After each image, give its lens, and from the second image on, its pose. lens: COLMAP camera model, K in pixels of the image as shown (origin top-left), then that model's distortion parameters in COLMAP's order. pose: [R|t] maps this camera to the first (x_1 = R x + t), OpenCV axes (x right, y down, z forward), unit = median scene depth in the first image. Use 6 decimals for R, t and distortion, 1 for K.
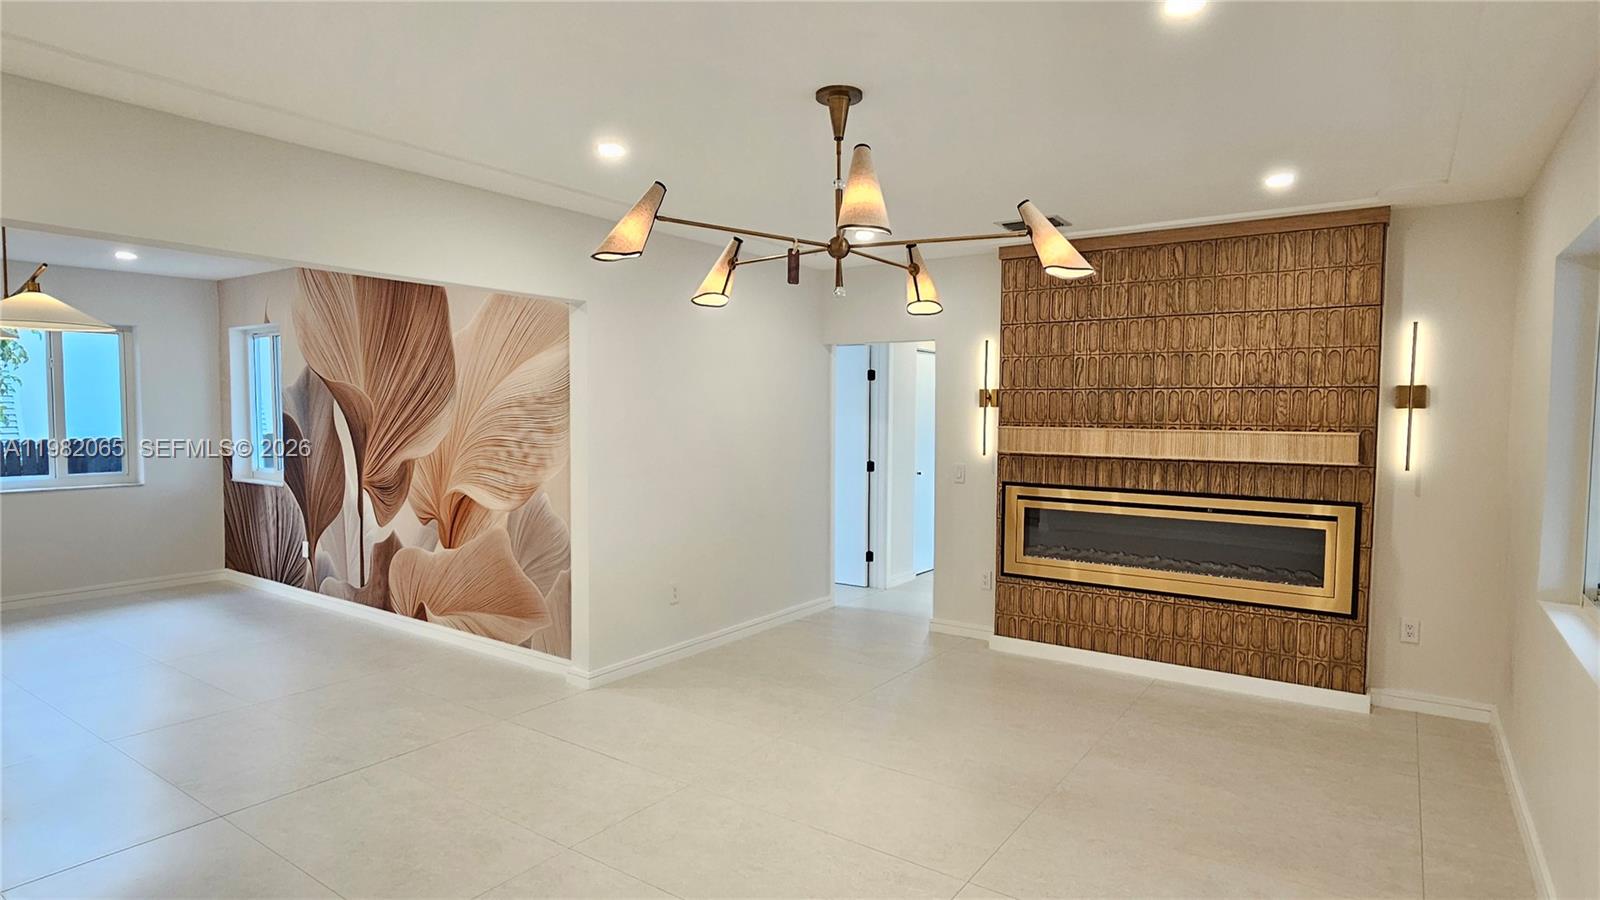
lens RADIAL K [[839.4, 0, 804.8], [0, 839.4, 450.6], [0, 0, 1]] dist [-0.000091, -0.000006]
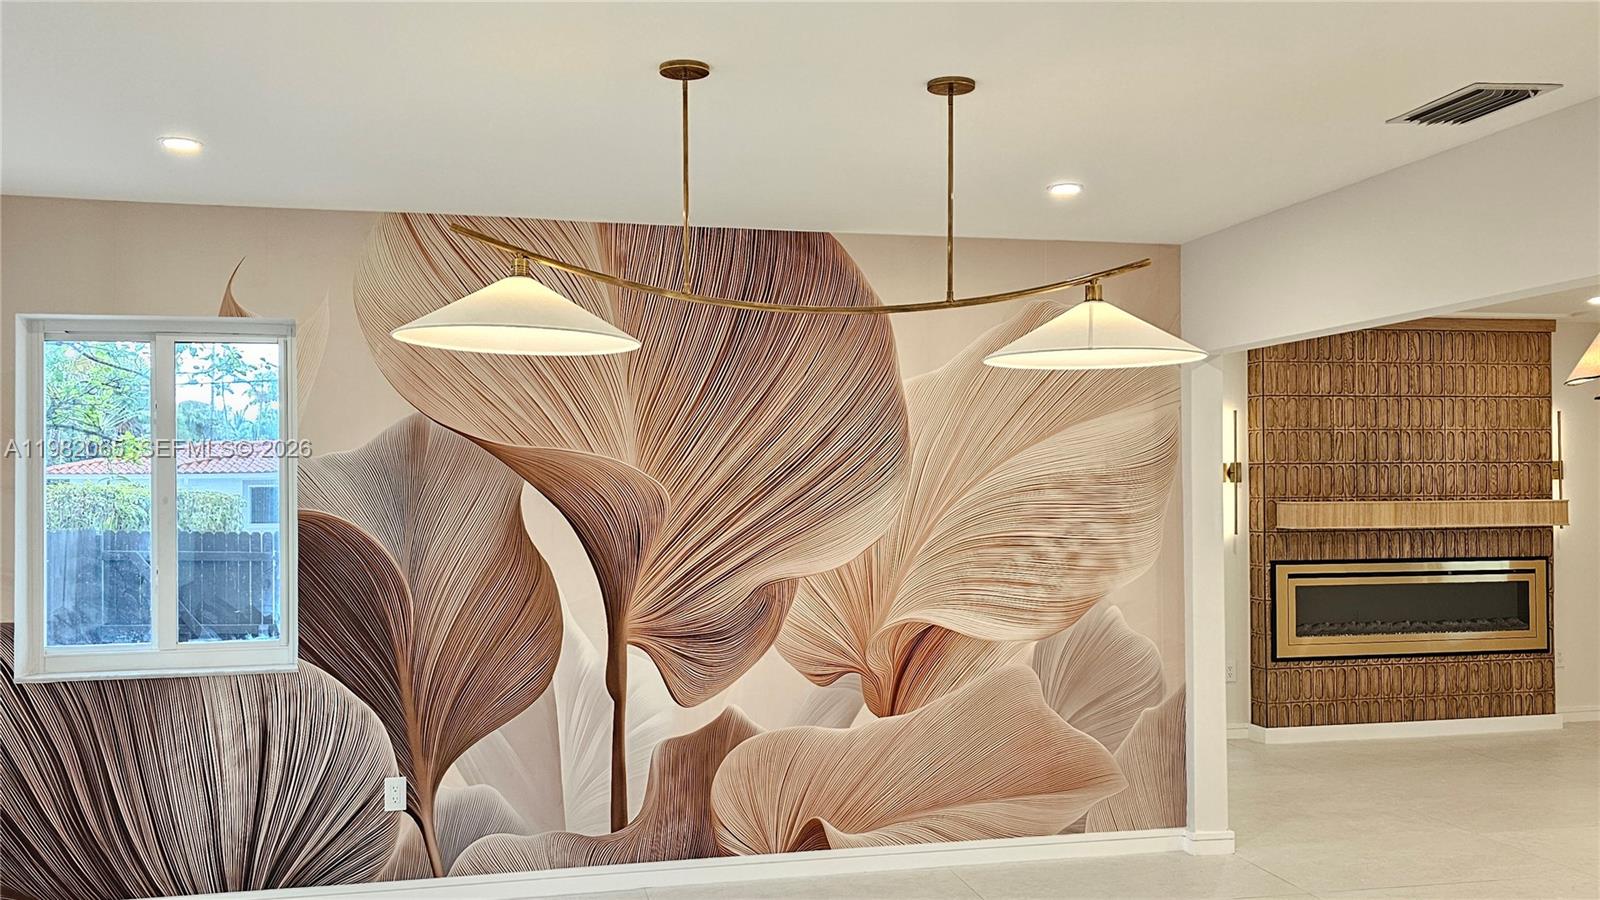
lens RADIAL K [[1292.4, 0, 800.0], [0, 1292.4, 450.0], [0, 0, 1]] dist [0.068069, -0.095994]
pose [[0.690272, 0.006545, 0.723520, -1.255175], [0.047051, 0.997437, -0.053913, -0.035050], [-0.722018, 0.071257, 0.688195, 0.390165]]
